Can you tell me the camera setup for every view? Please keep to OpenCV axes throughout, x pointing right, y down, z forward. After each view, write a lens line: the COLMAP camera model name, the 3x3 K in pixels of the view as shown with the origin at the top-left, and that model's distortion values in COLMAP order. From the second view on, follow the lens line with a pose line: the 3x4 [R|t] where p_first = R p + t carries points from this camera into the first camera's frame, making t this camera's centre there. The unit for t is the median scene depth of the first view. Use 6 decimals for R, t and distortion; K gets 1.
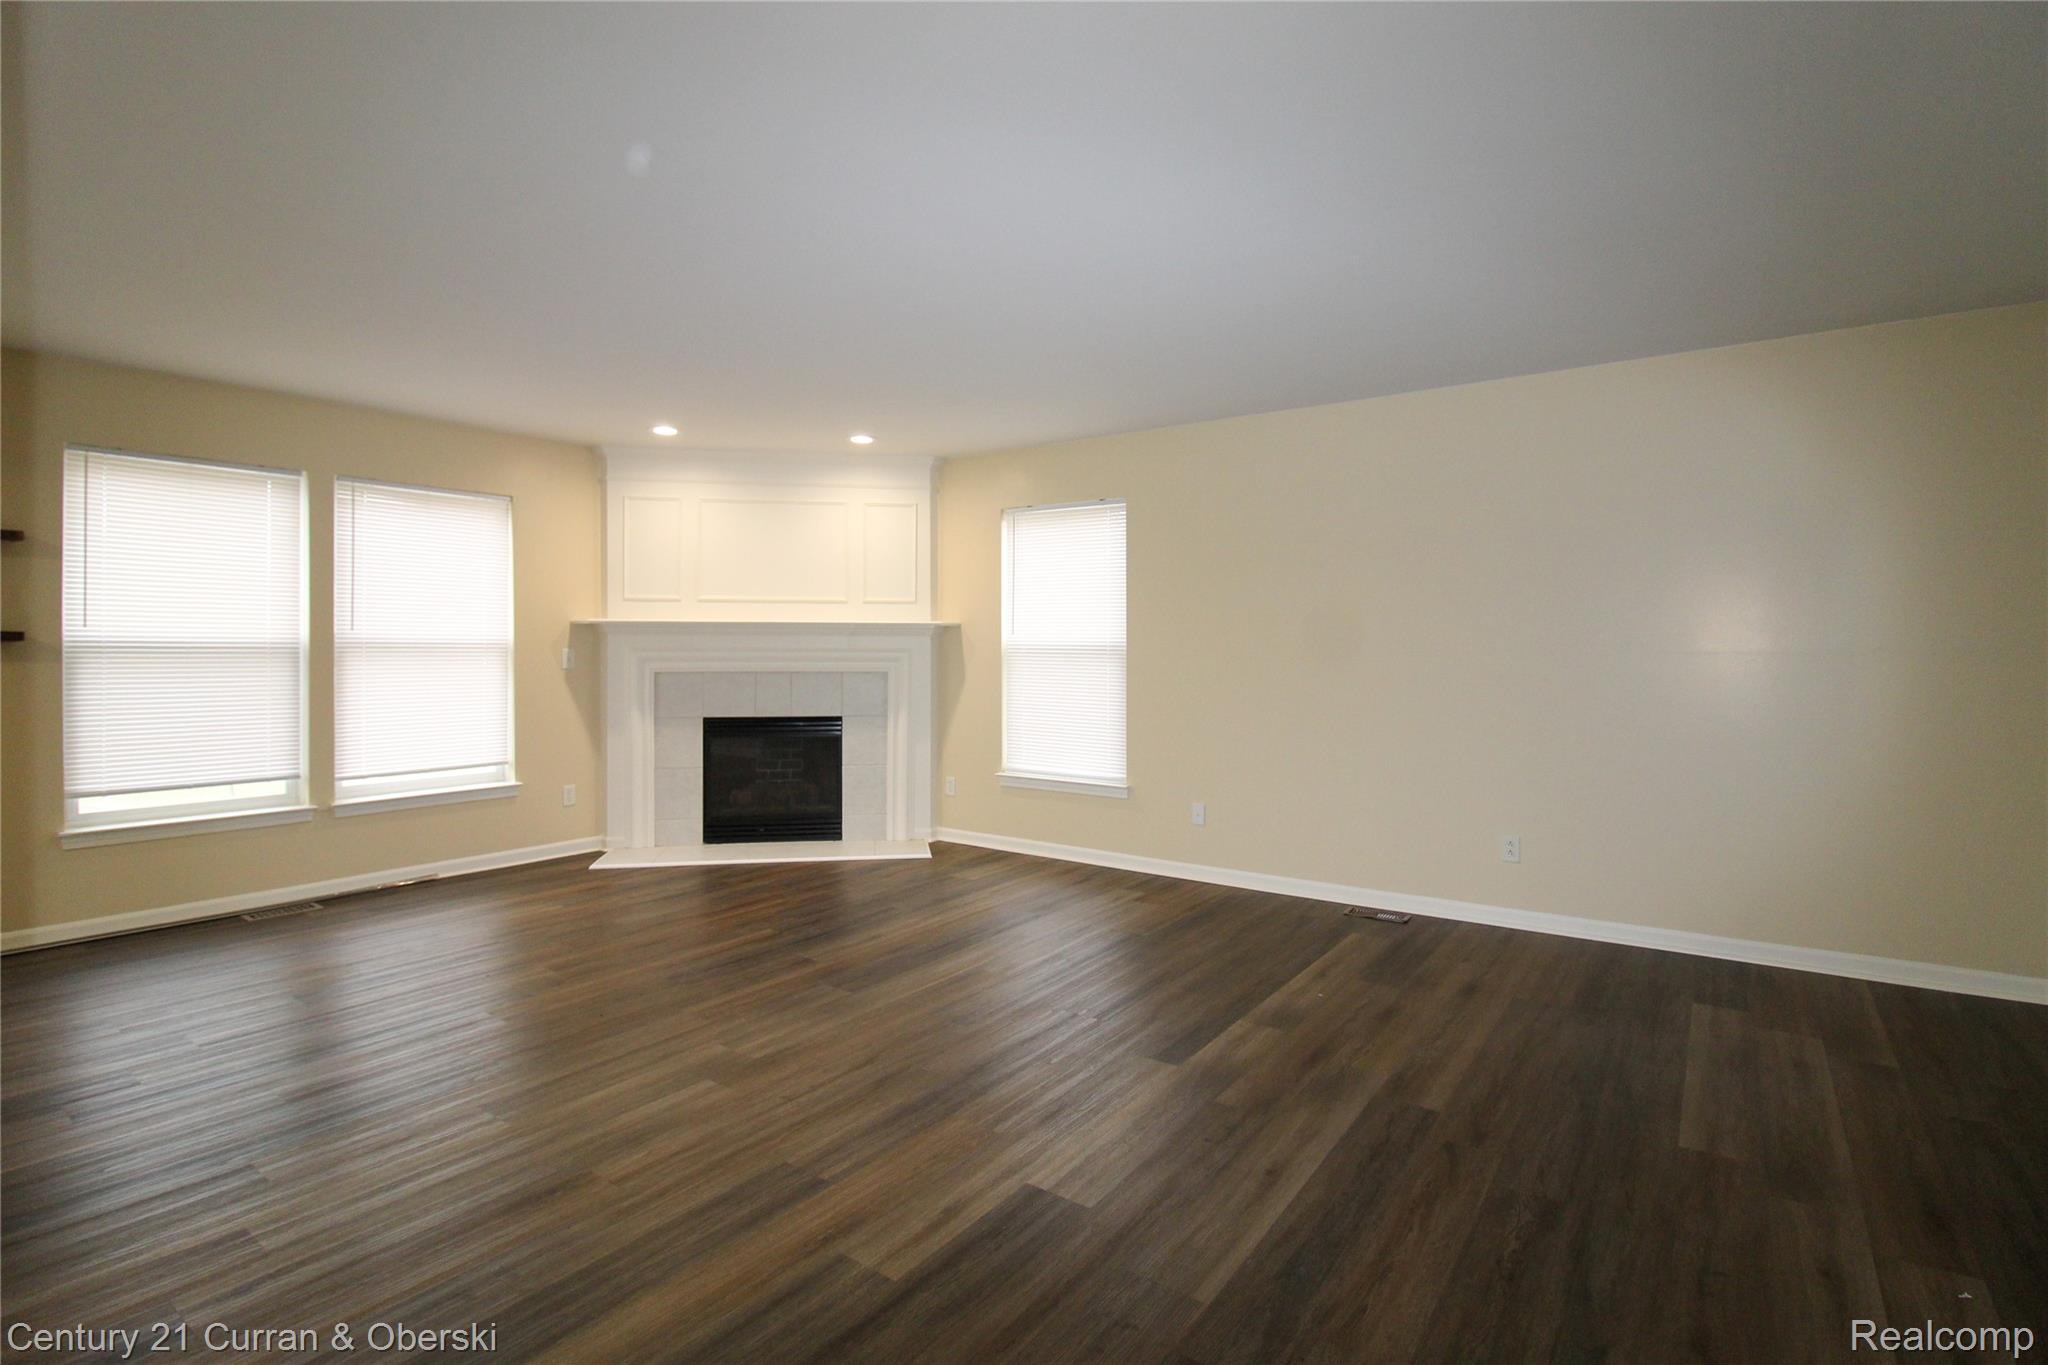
lens RADIAL K [[968.6, 0, 1034.0], [0, 968.6, 649.8], [0, 0, 1]] dist [-0.012358, -0.000480]
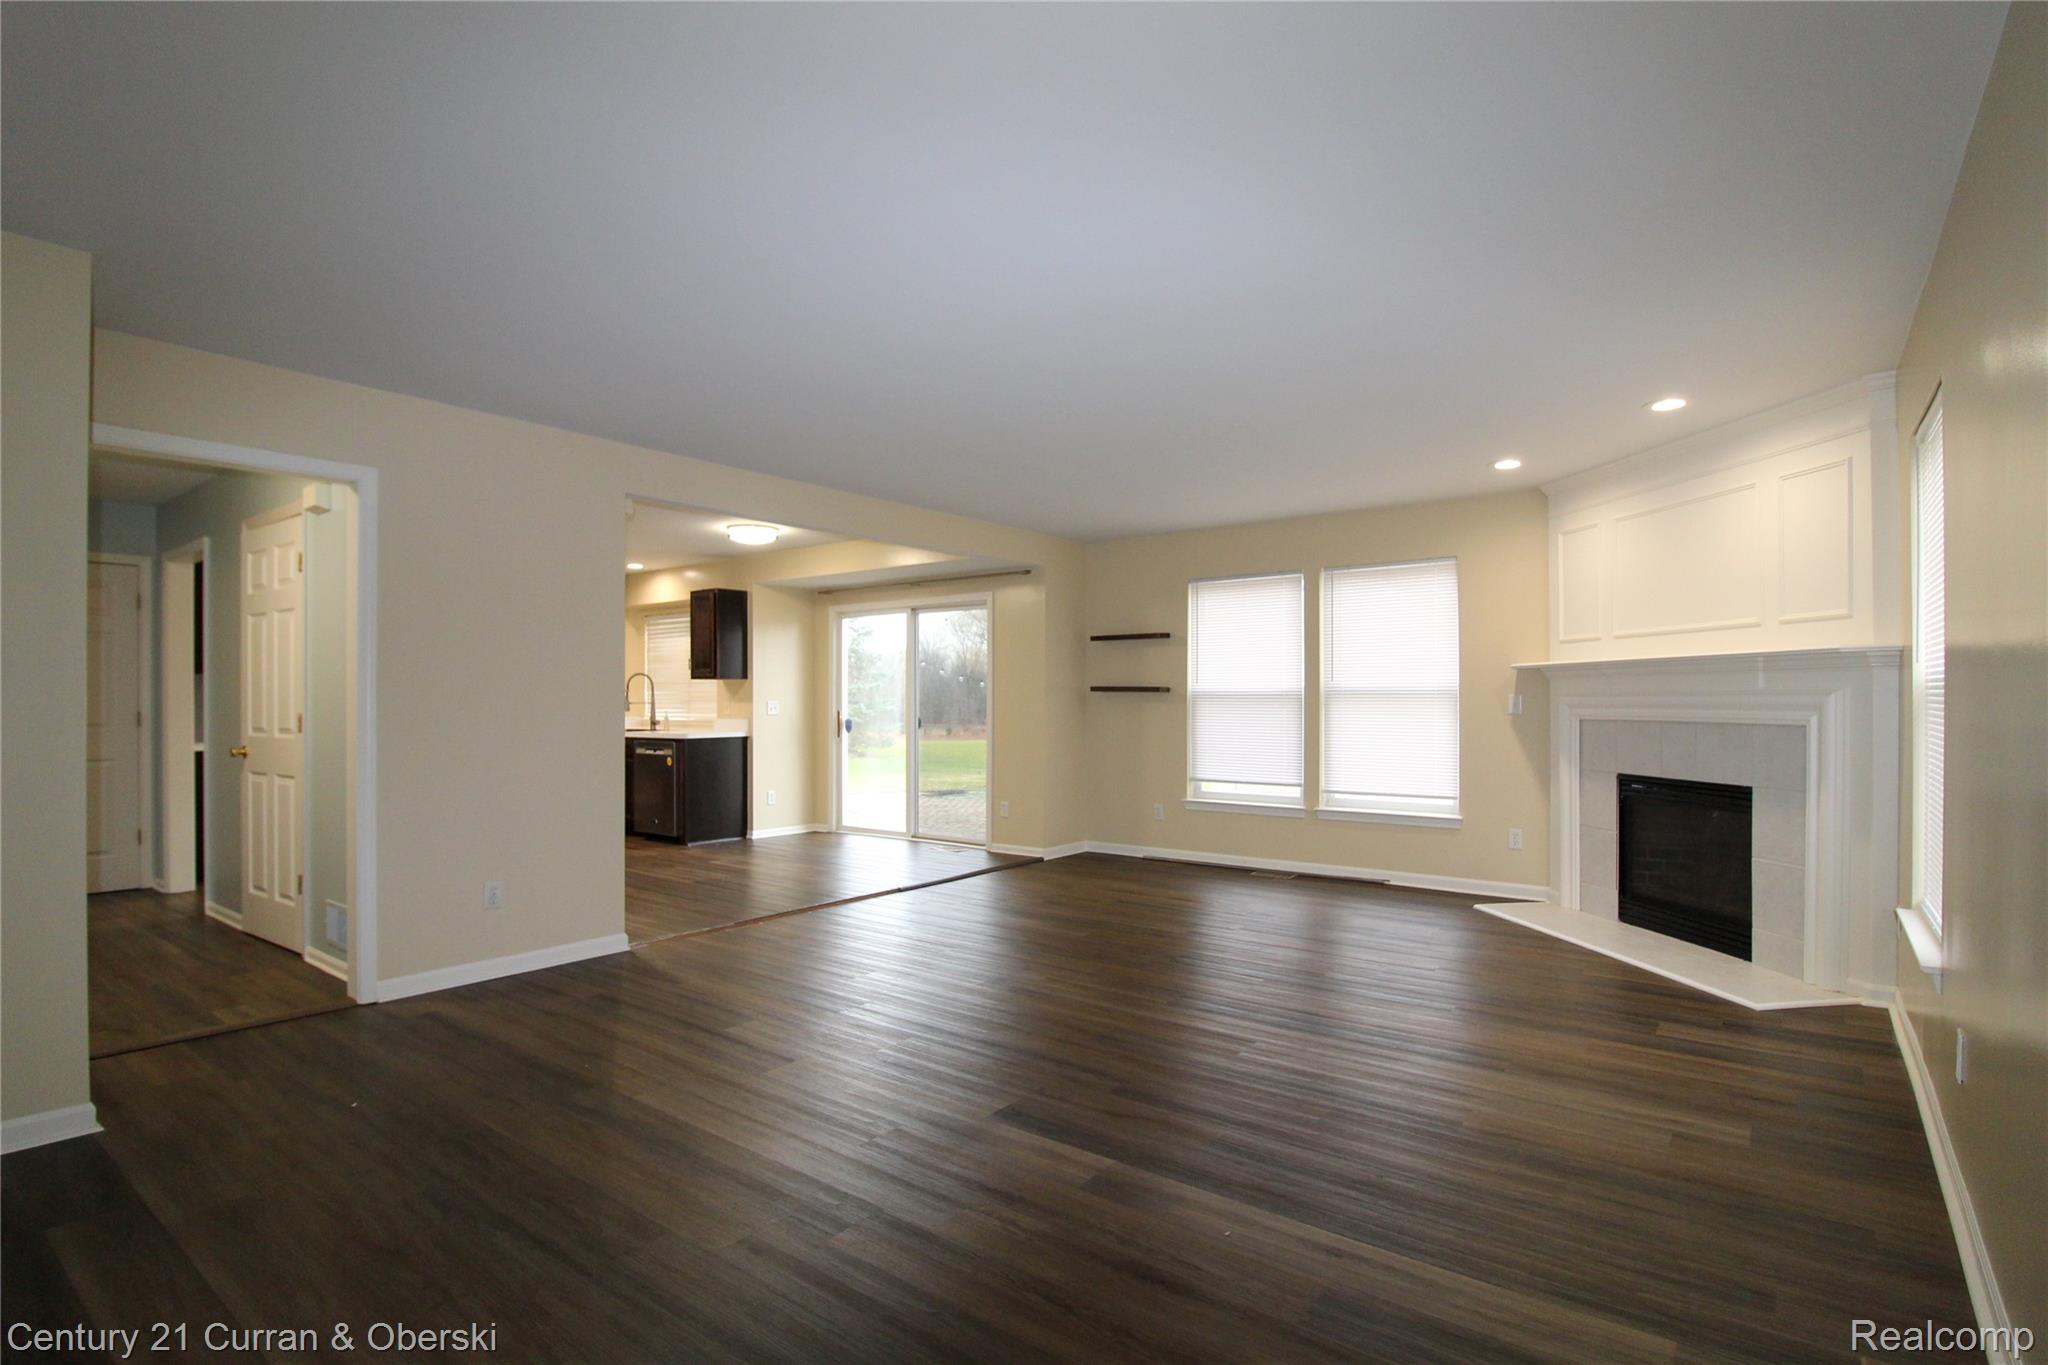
lens RADIAL K [[962.4, 0, 1031.6], [0, 962.4, 691.2], [0, 0, 1]] dist [-0.004843, -0.000765]
pose [[-0.018067, -0.009939, -0.999787, 0.538182], [0.002830, 0.999946, -0.009992, 0.004491], [0.999833, -0.003010, -0.018038, 0.509744]]
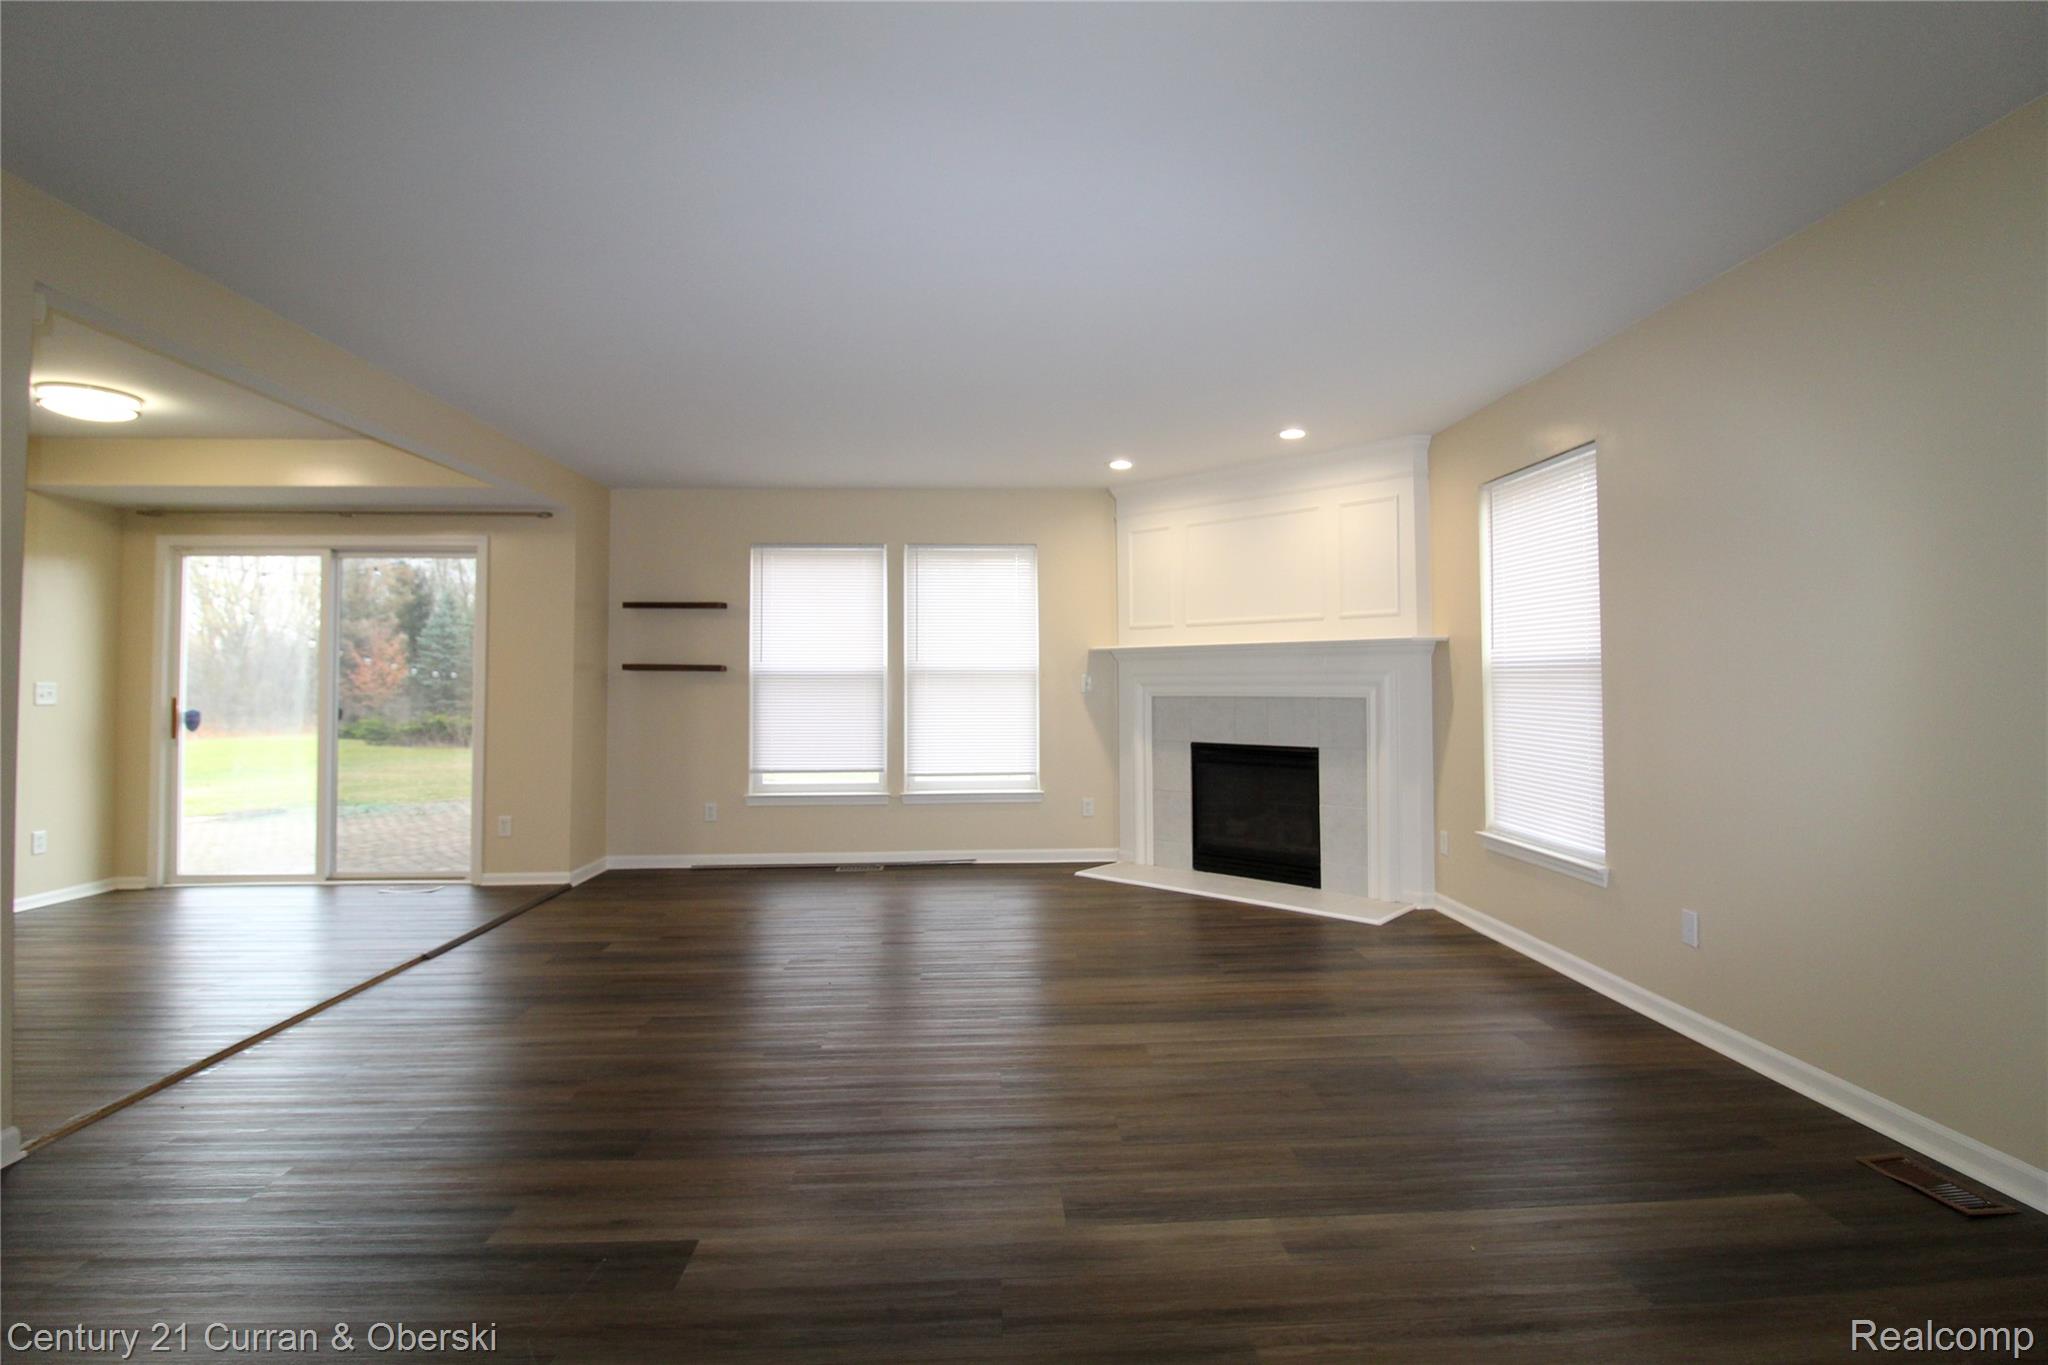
lens RADIAL K [[973.3, 0, 1019.8], [0, 973.3, 652.2], [0, 0, 1]] dist [0.001538, -0.014674]
pose [[0.628620, -0.027257, -0.777235, 0.339929], [0.005158, 0.999510, -0.030881, 0.007588], [0.777696, 0.015404, 0.628452, 0.236224]]
